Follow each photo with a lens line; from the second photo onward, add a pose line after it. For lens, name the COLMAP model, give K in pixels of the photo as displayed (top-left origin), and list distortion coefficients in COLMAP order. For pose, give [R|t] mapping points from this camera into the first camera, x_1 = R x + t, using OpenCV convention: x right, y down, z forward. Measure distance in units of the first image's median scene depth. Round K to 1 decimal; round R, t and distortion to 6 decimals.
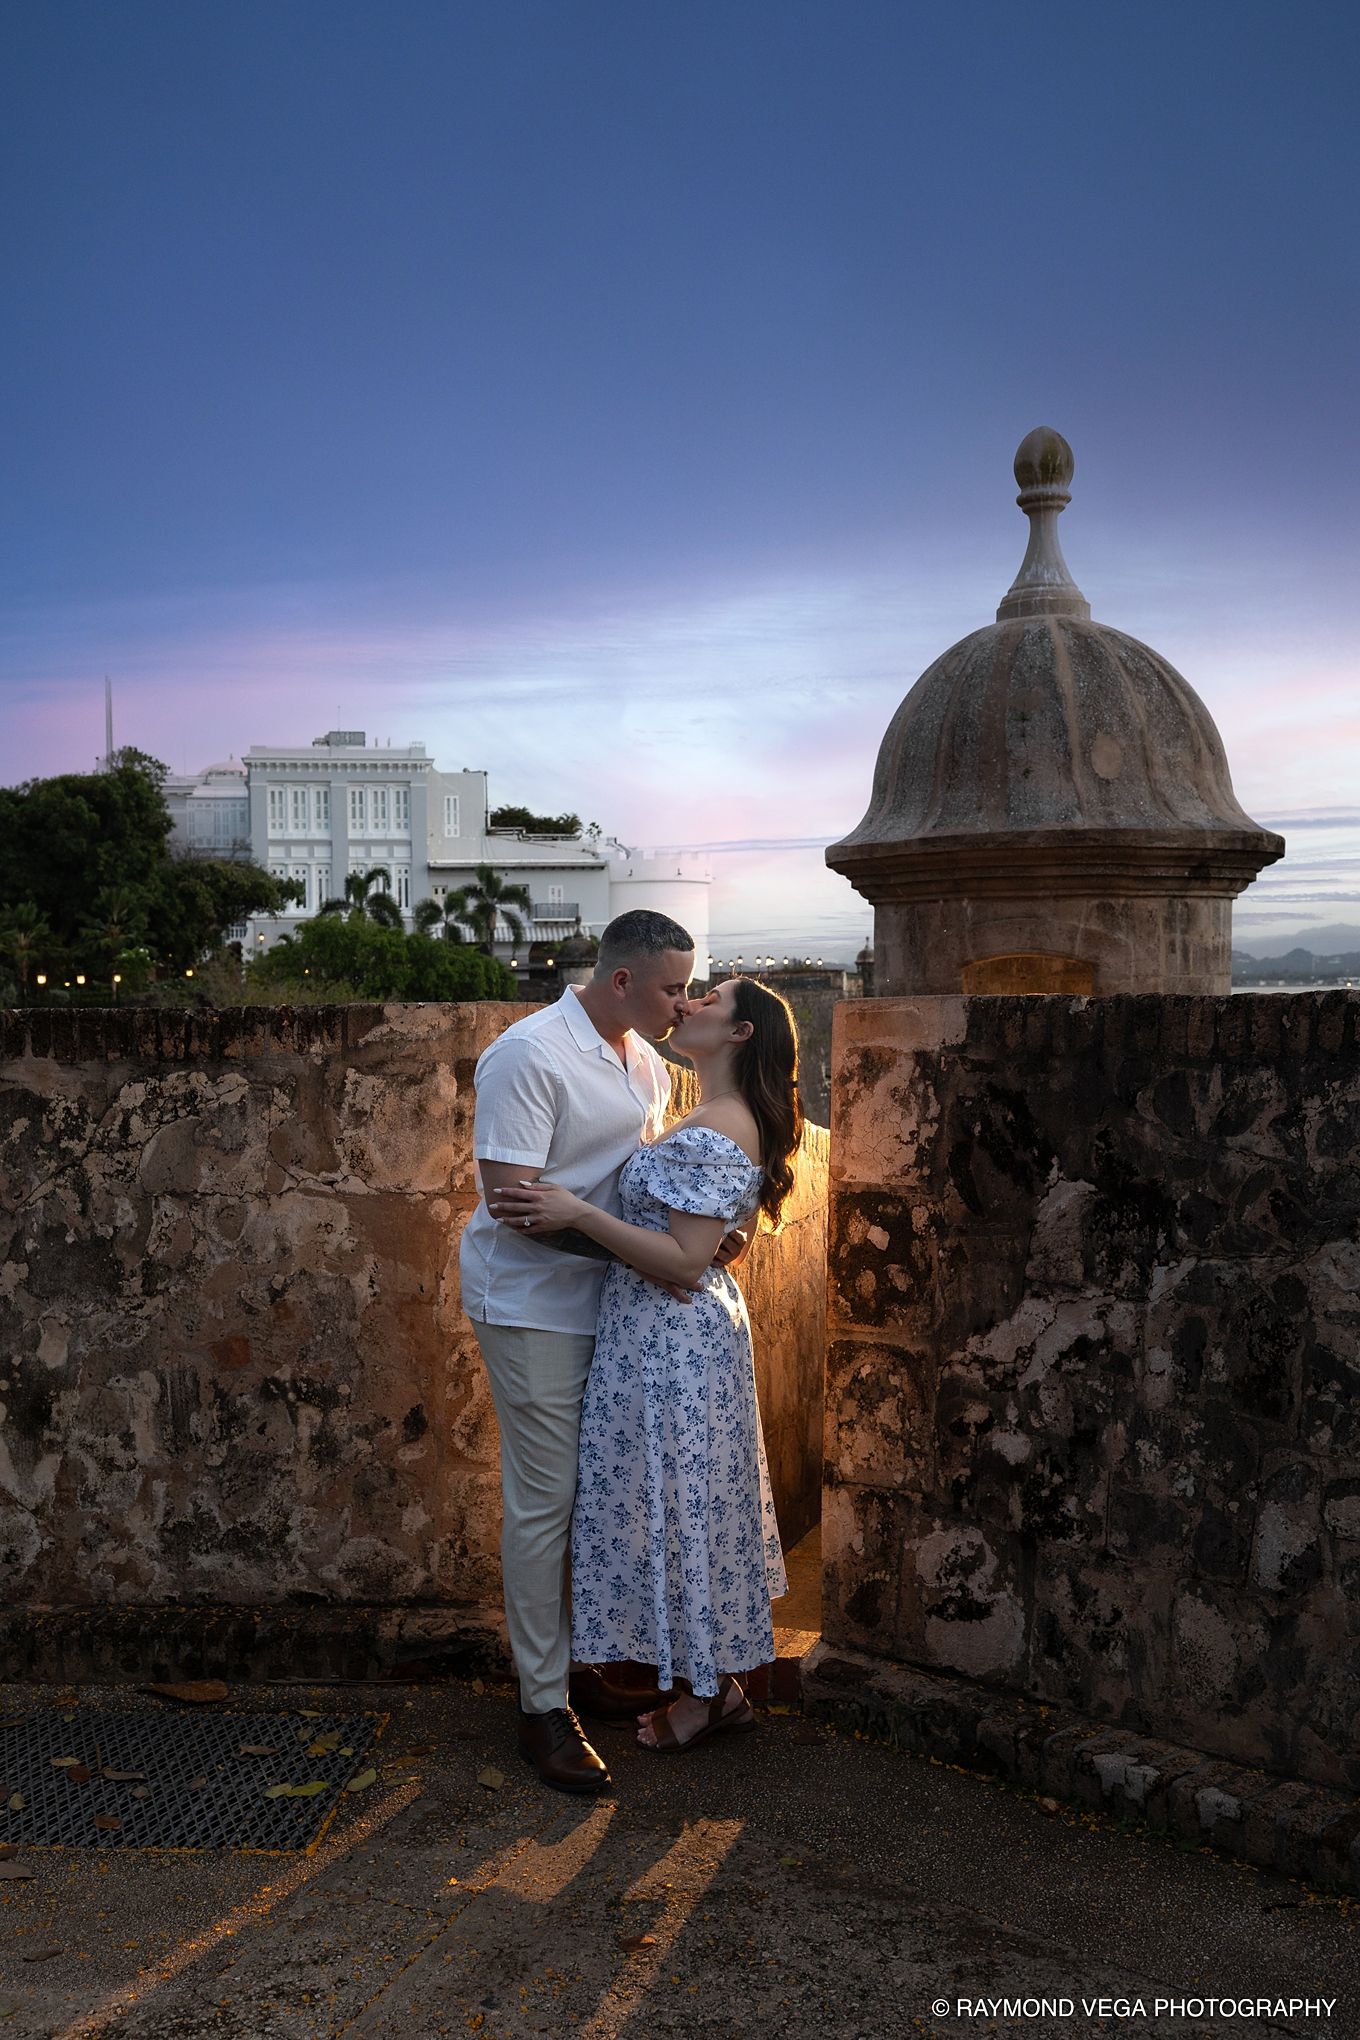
lens RADIAL K [[1928.8, 0, 679.3], [0, 1928.8, 1019.7], [0, 0, 1]] dist [-0.003619, 0.000000]
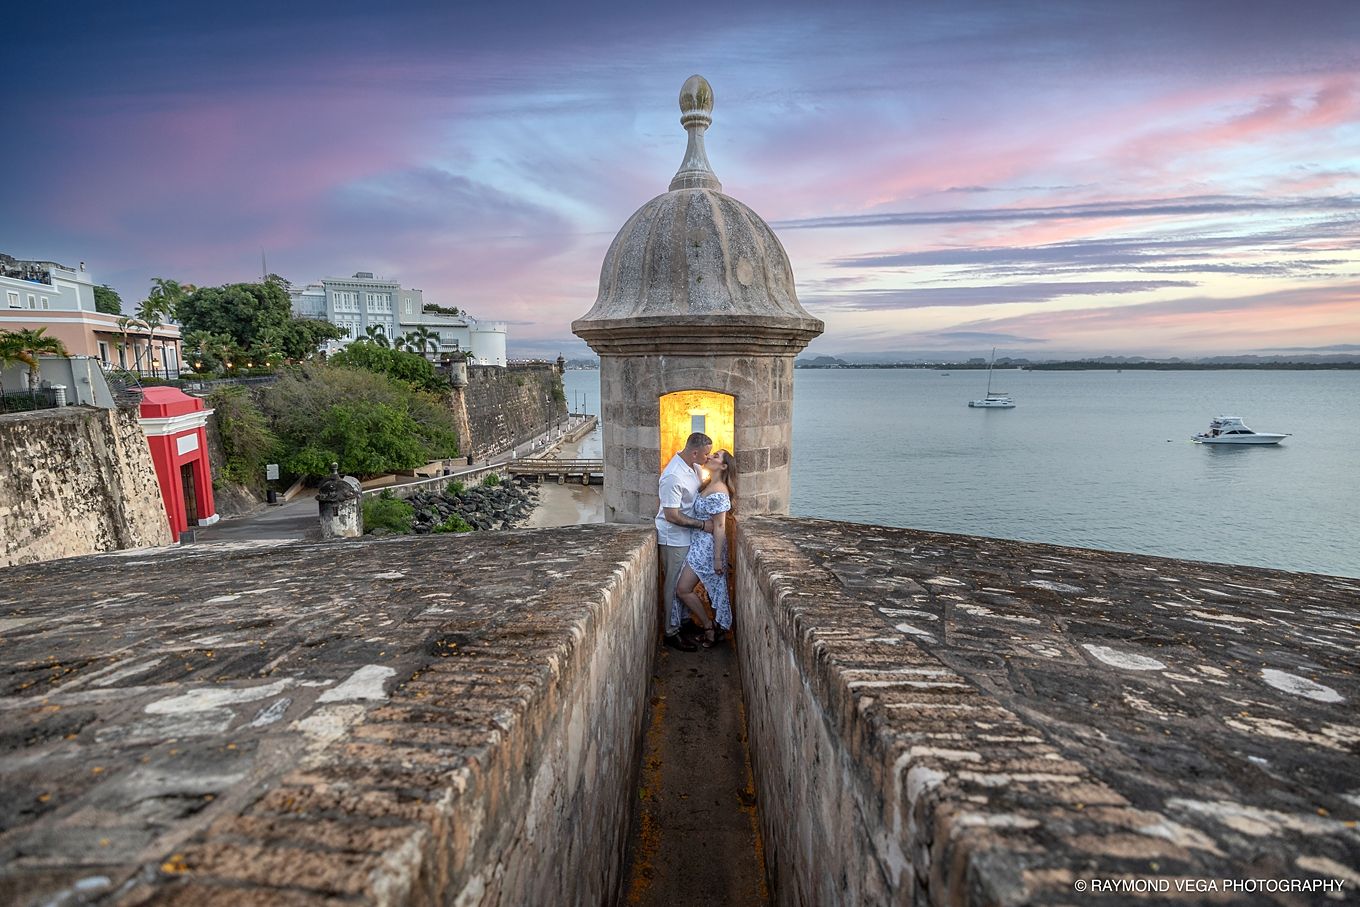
lens RADIAL K [[592.4, 0, 680.9], [0, 592.4, 451.2], [0, 0, 1]] dist [0.000471, 0.000185]
pose [[0.955621, -0.030924, 0.292970, 0.011031], [-0.005300, 0.992510, 0.122049, -0.041071], [-0.294550, -0.118185, 0.948300, 0.474657]]
